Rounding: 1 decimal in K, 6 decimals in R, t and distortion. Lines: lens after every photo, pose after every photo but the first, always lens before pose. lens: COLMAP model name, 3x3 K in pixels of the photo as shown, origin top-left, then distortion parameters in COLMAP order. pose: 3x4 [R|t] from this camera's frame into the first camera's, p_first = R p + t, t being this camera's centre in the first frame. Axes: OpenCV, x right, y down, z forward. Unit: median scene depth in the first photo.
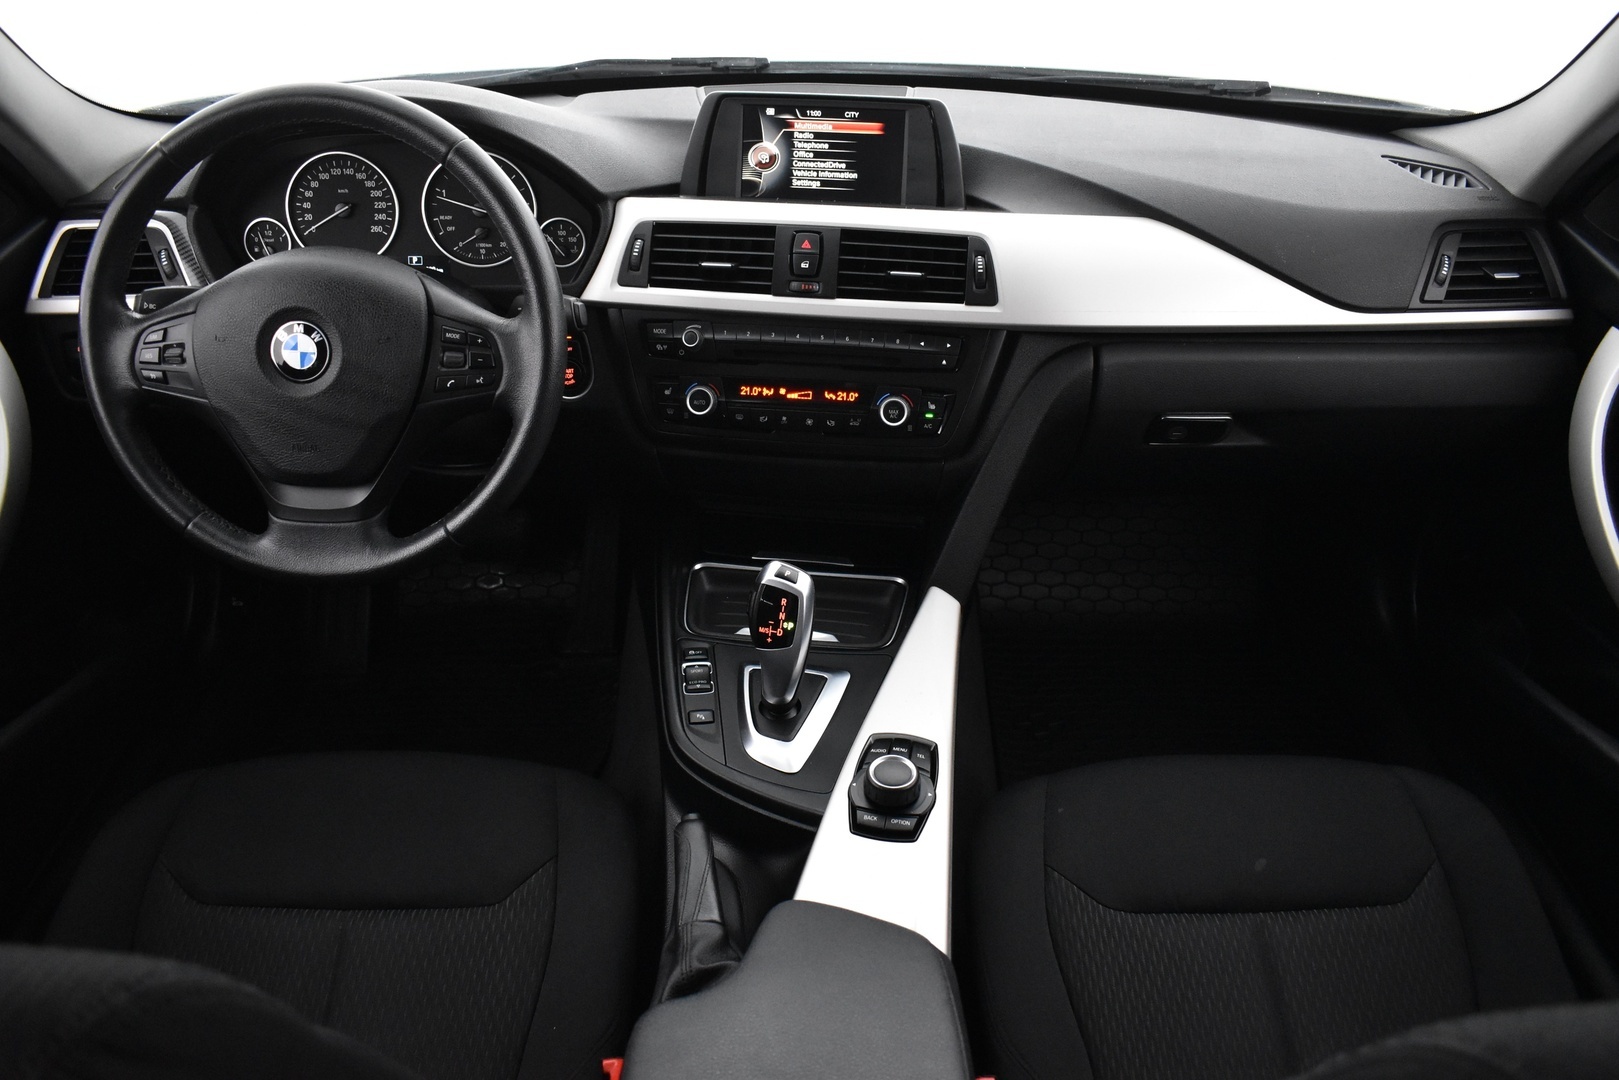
lens RADIAL K [[1277.2, 0, 809.5], [0, 1277.2, 540.0], [0, 0, 1]] dist [-0.112948, 0.001774]
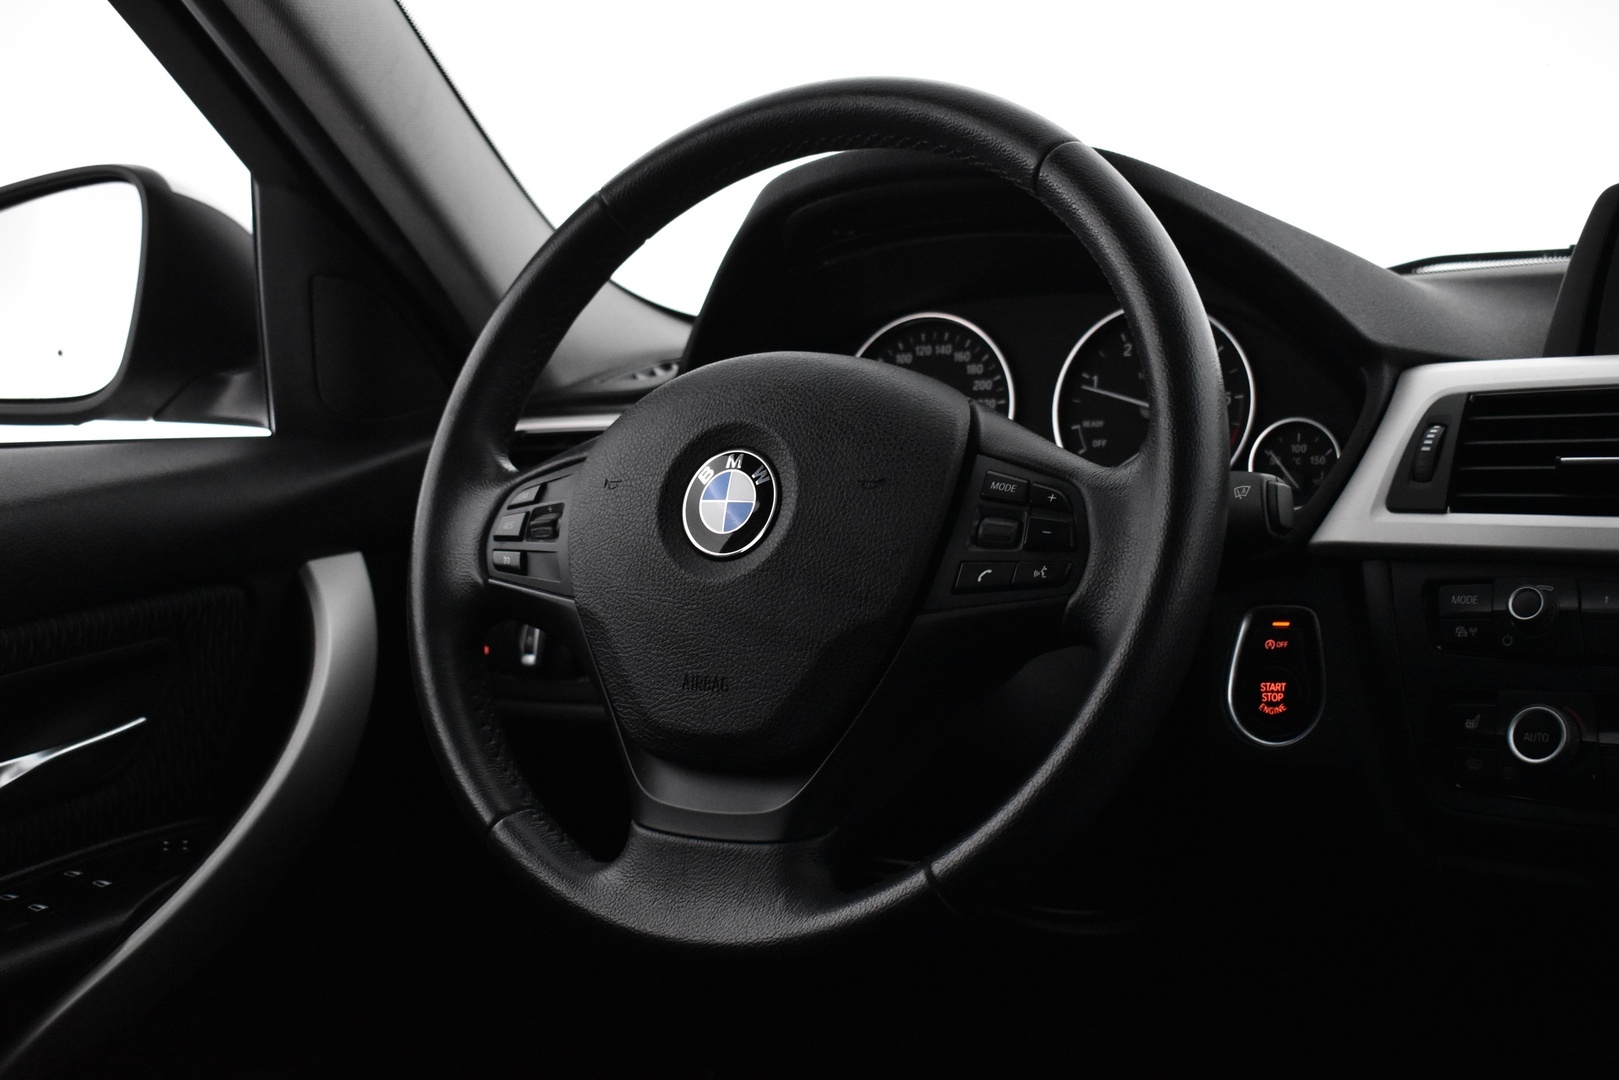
lens RADIAL K [[1962.1, 0, 809.5], [0, 1962.1, 540.0], [0, 0, 1]] dist [-0.048892, 0.015108]
pose [[0.861202, 0.000980, -0.508261, 0.050266], [-0.215575, 0.906299, -0.363524, 0.157065], [0.460280, 0.422636, 0.780718, 0.347265]]
